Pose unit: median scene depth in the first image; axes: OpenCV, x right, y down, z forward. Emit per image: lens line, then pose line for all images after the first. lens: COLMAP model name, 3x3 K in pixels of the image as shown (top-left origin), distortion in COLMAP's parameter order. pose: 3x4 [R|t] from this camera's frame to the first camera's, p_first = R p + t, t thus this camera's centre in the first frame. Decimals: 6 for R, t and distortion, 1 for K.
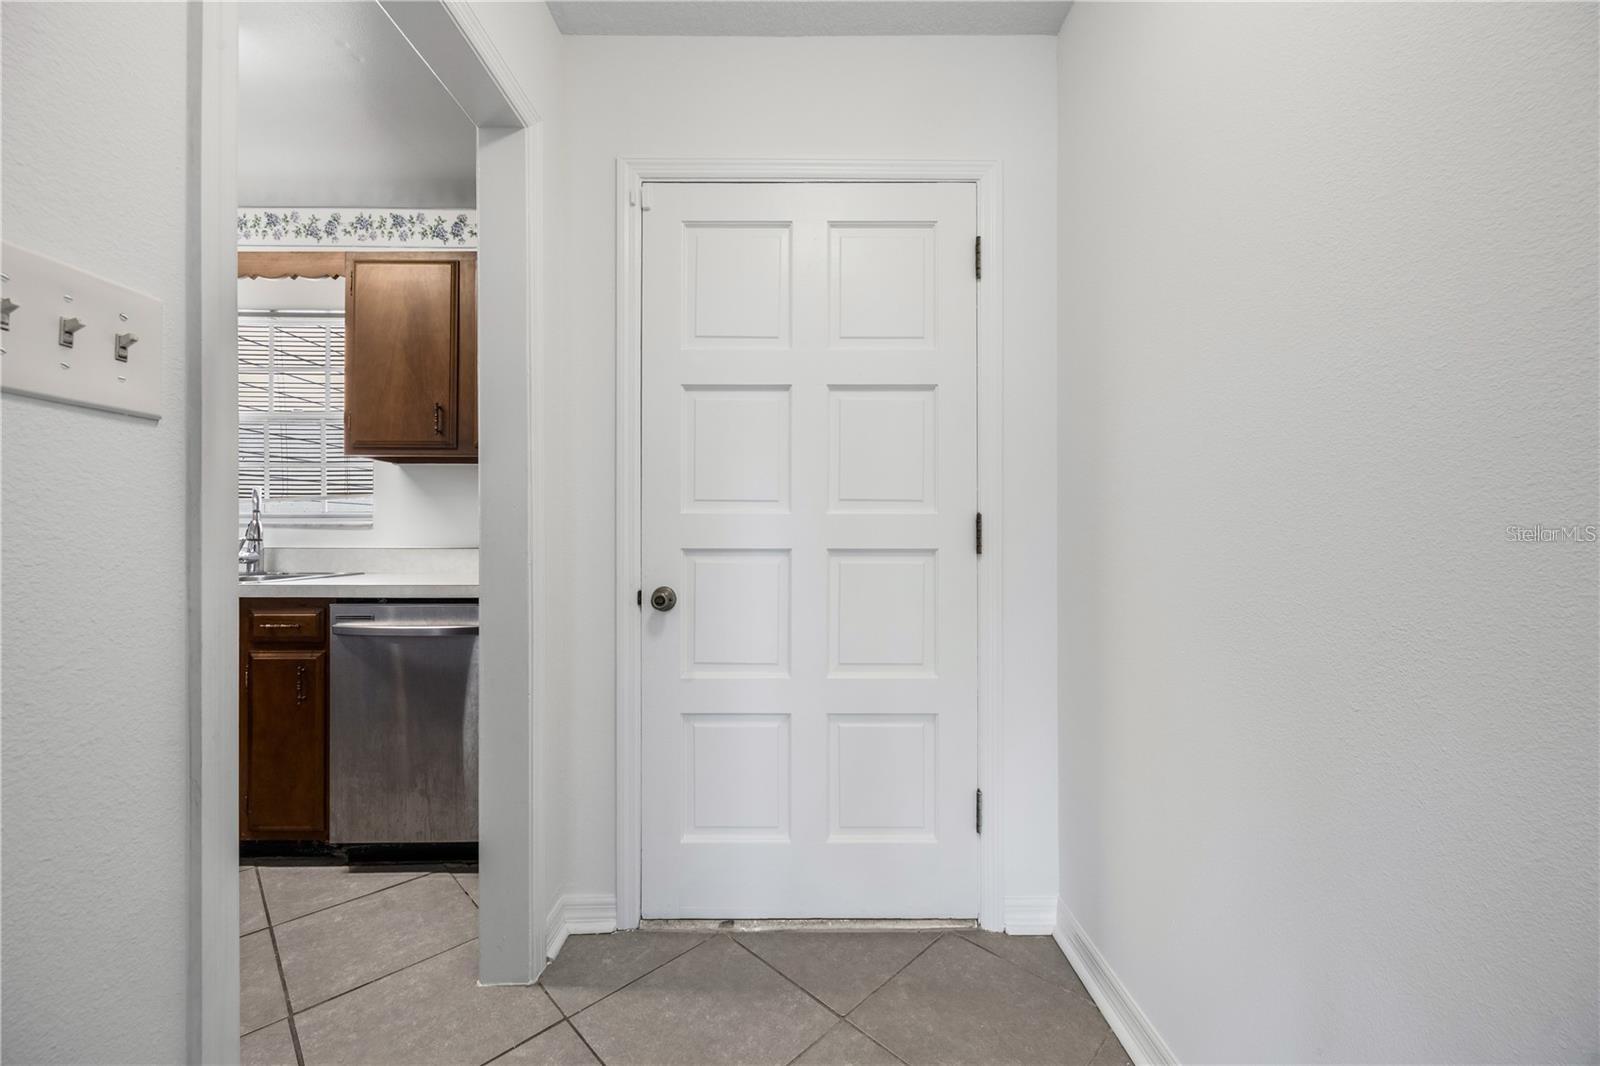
lens RADIAL K [[638.5, 0, 800.7], [0, 638.5, 536.5], [0, 0, 1]] dist [-0.000107, 0.000089]
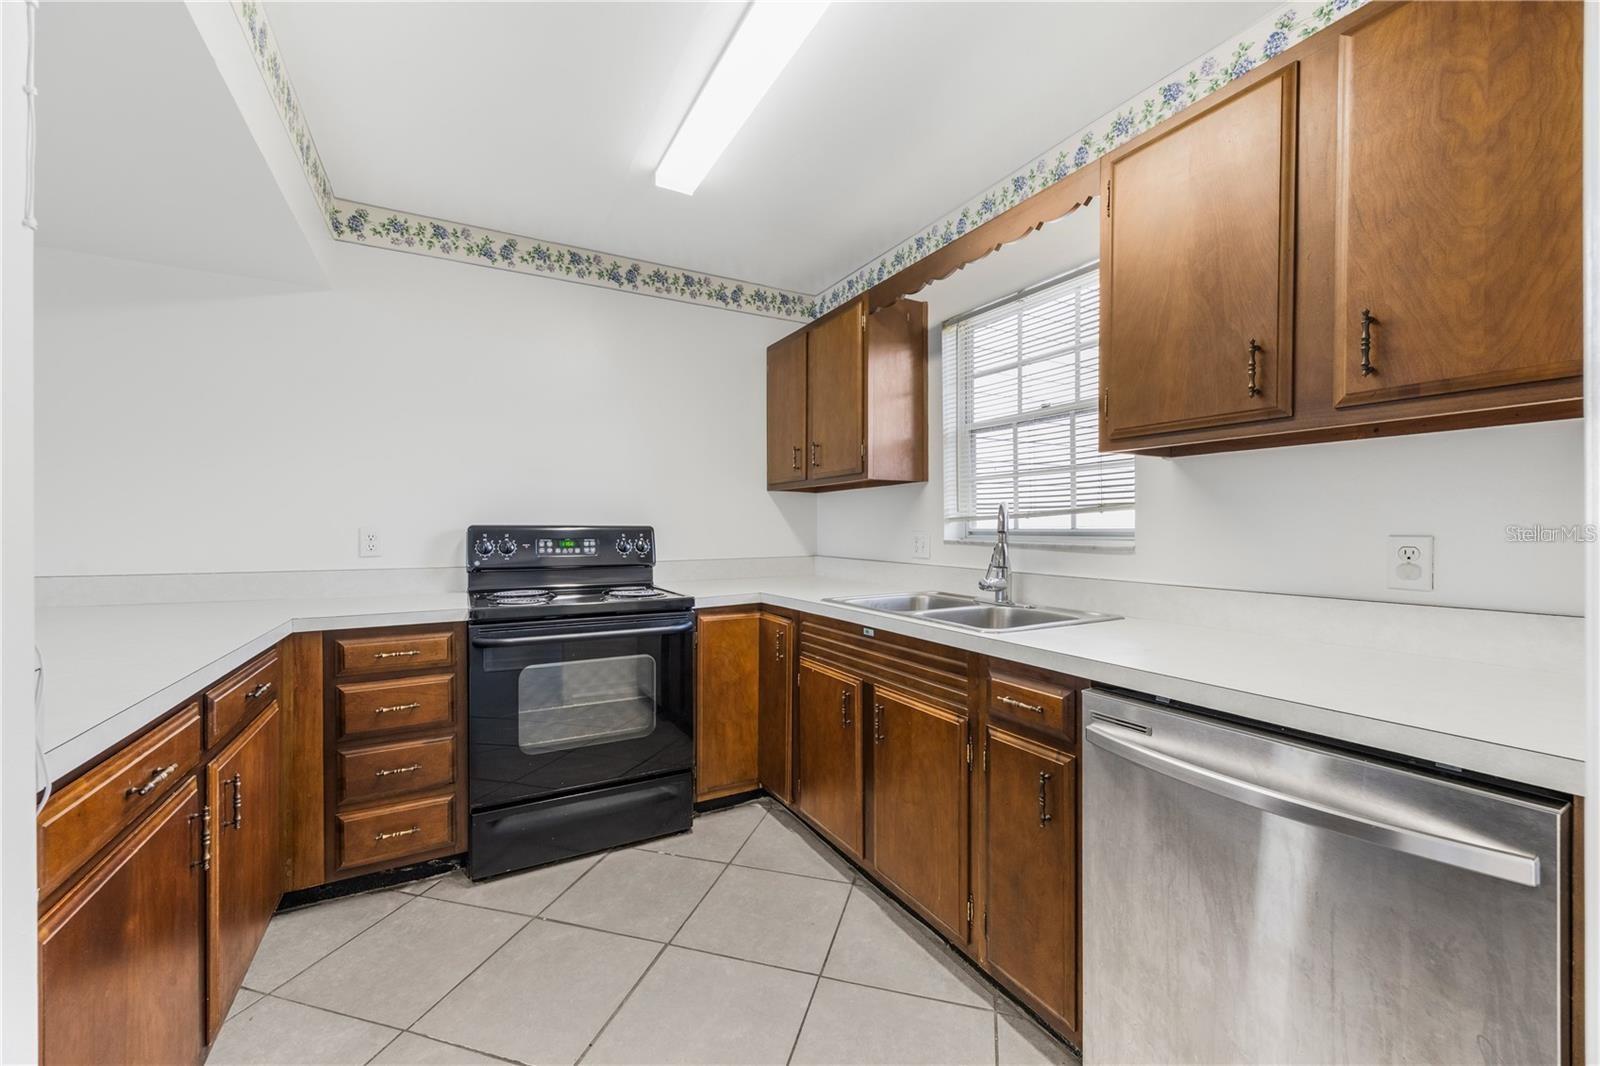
lens RADIAL K [[611.4, 0, 801.8], [0, 611.4, 527.7], [0, 0, 1]] dist [0.001694, -0.000084]
pose [[0.488996, -0.000154, -0.872286, -0.294793], [0.001916, 0.999998, 0.000898, -0.047221], [0.872284, -0.002110, 0.488996, 0.394714]]
